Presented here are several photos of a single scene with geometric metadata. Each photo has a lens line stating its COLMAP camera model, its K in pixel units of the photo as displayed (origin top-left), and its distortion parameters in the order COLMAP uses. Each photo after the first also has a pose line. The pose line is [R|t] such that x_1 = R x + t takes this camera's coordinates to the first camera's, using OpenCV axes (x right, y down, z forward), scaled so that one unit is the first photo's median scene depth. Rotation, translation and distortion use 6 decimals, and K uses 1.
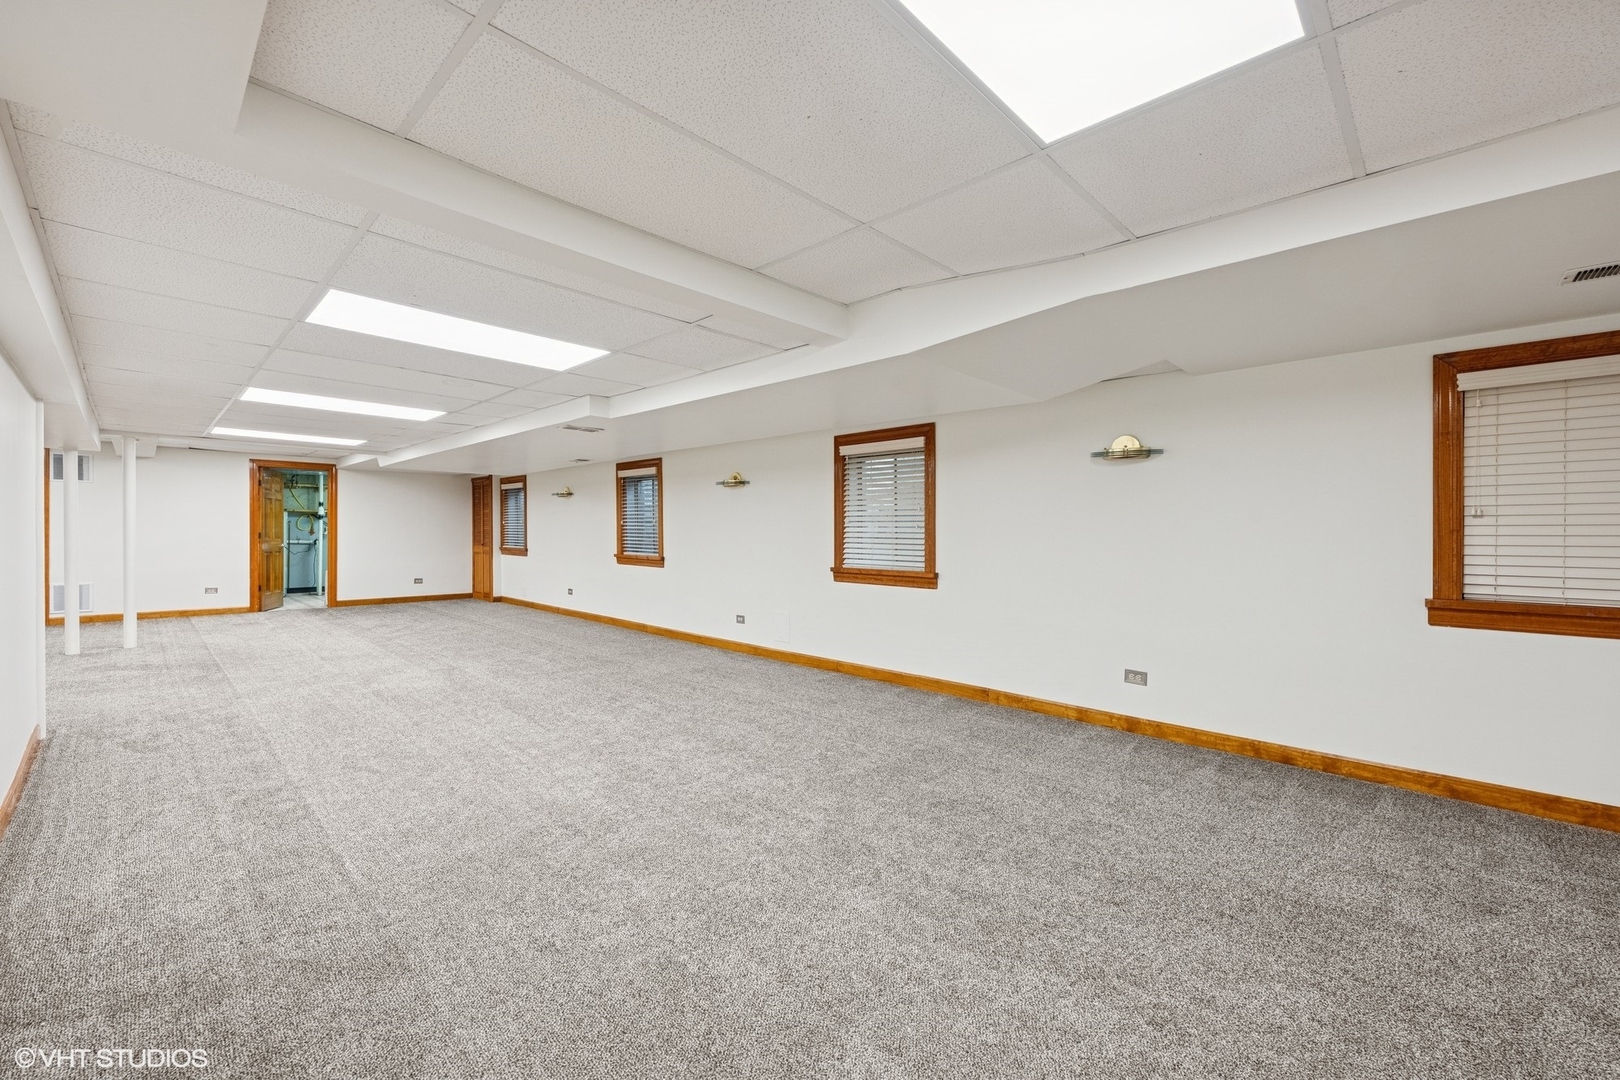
lens RADIAL K [[655.0, 0, 804.2], [0, 655.0, 533.0], [0, 0, 1]] dist [-0.001671, -0.000471]
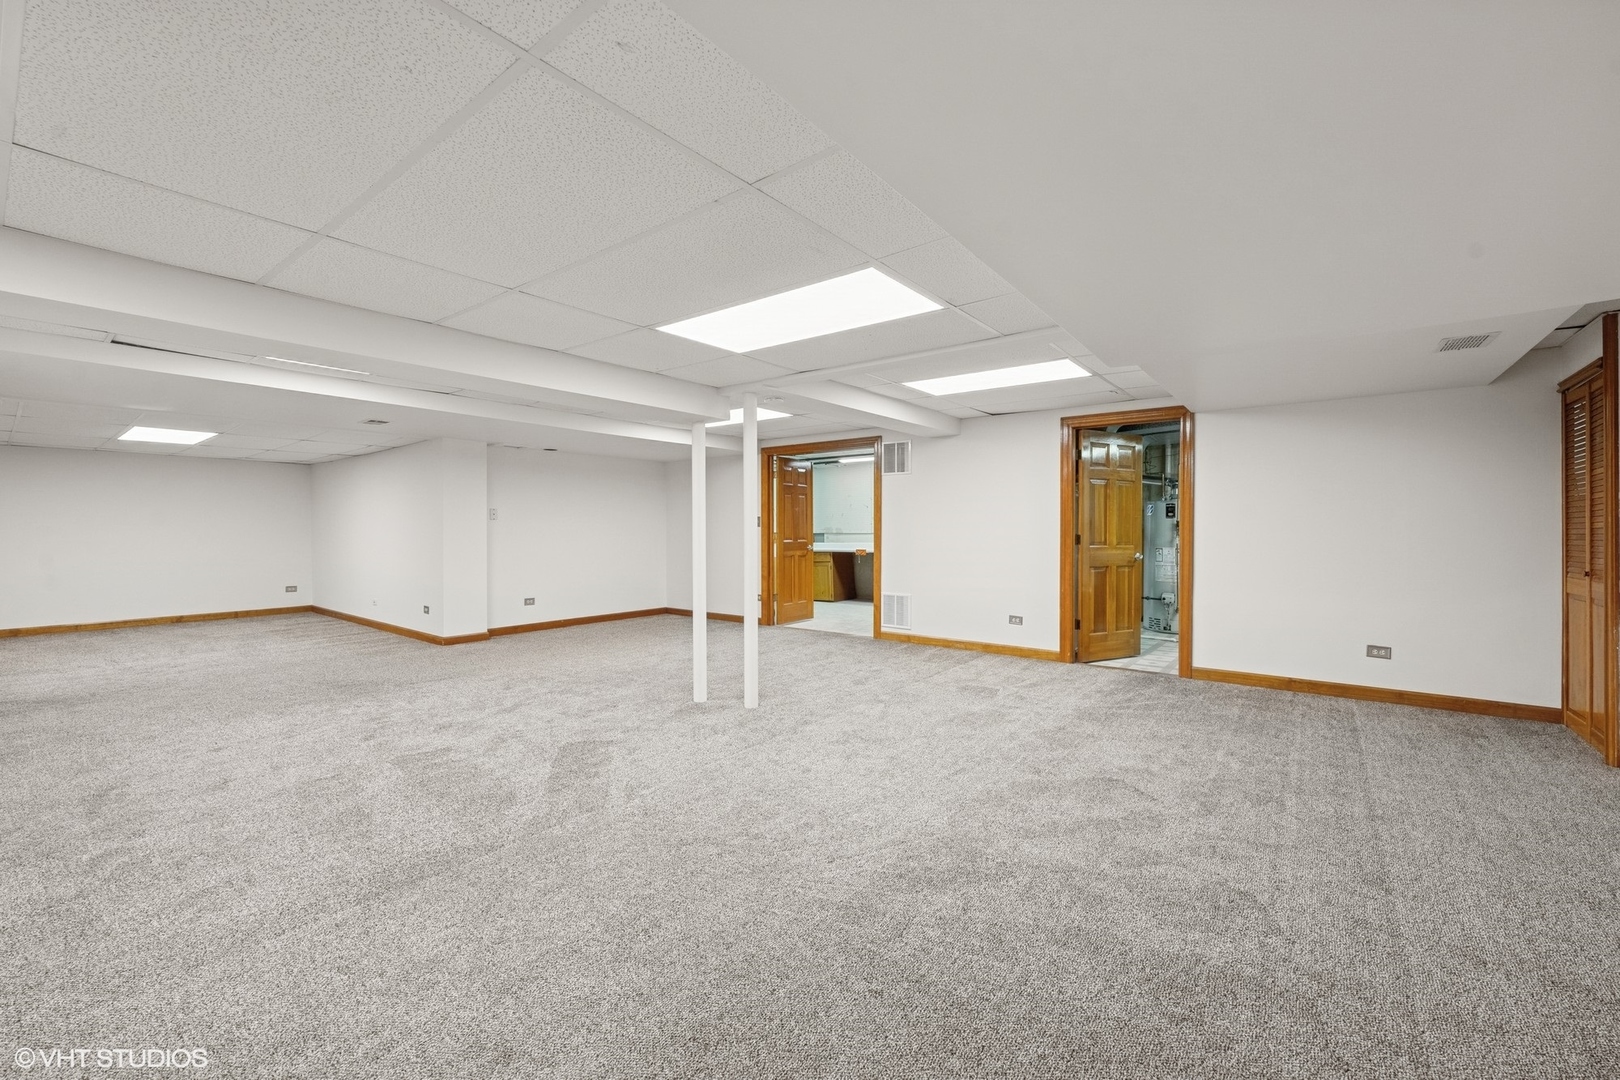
lens RADIAL K [[655.0, 0, 805.3], [0, 655.0, 534.2], [0, 0, 1]] dist [-0.001671, -0.000471]
pose [[0.101737, 0.004503, -0.994801, -0.244525], [-0.002498, 0.999988, 0.004271, -0.003473], [0.994808, 0.002051, 0.101747, 0.690341]]
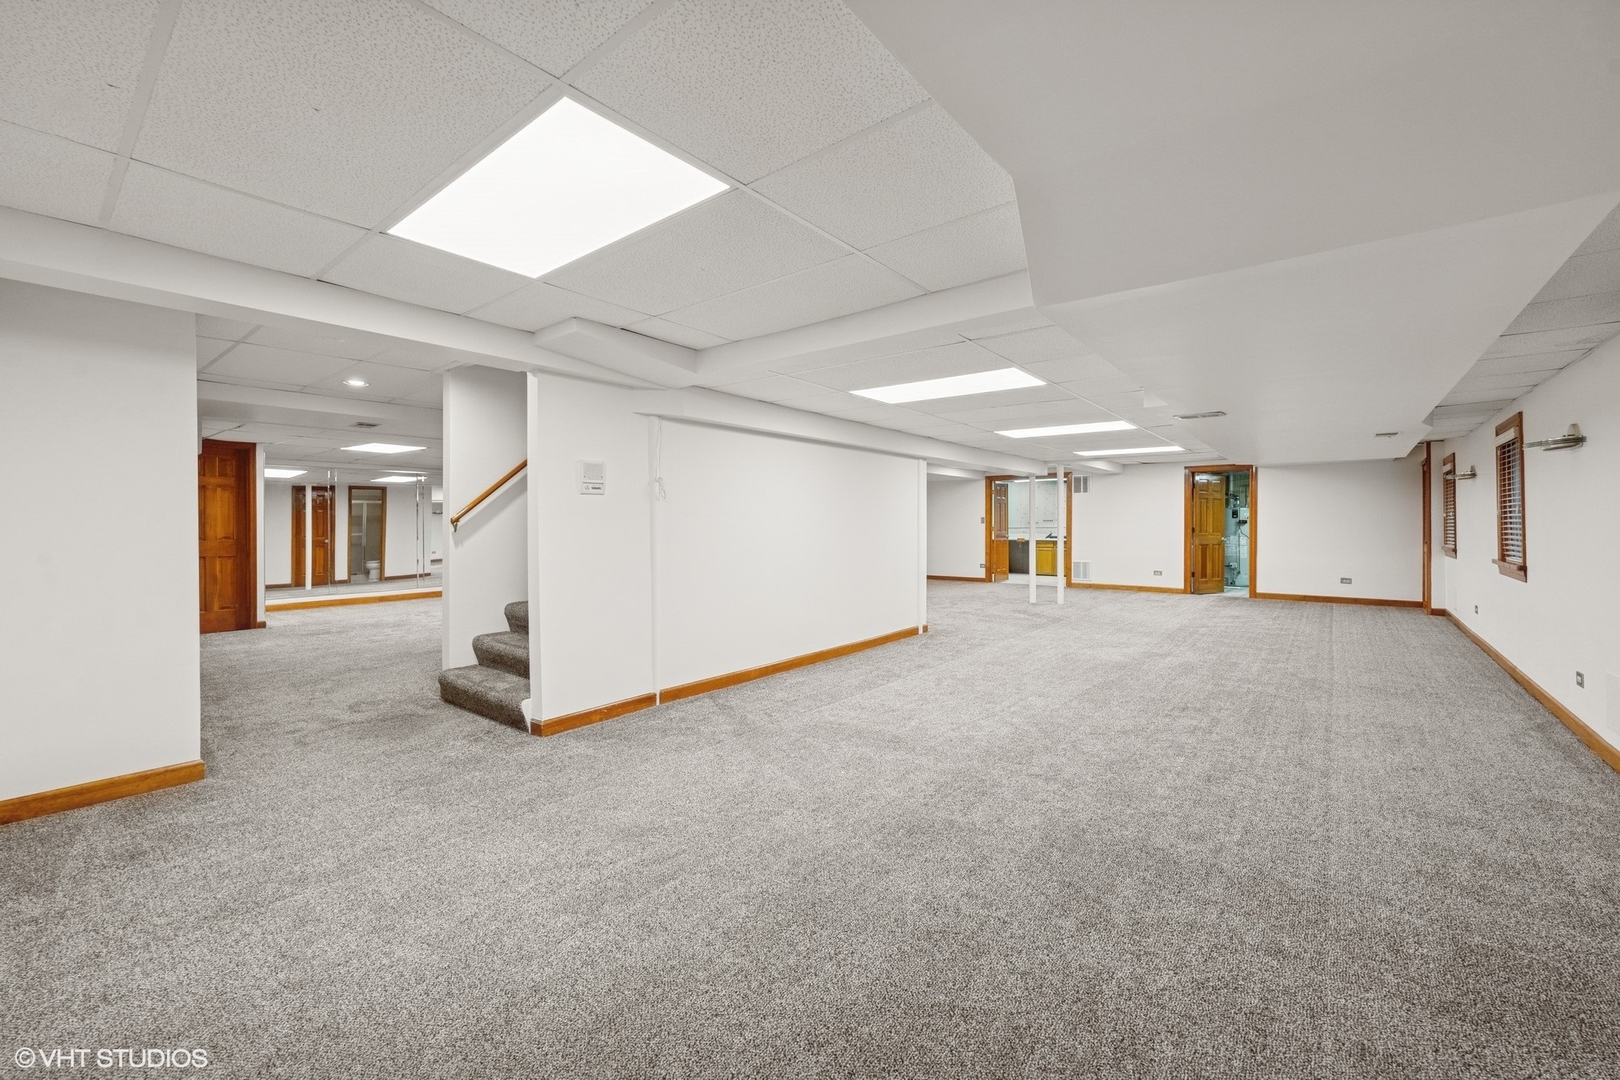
lens RADIAL K [[655.0, 0, 810.2], [0, 655.0, 528.2], [0, 0, 1]] dist [-0.001671, -0.000471]
pose [[0.090842, 0.001240, -0.995865, 0.294644], [-0.001931, 0.999998, 0.001069, 0.000298], [0.995863, 0.001826, 0.090844, 0.200849]]
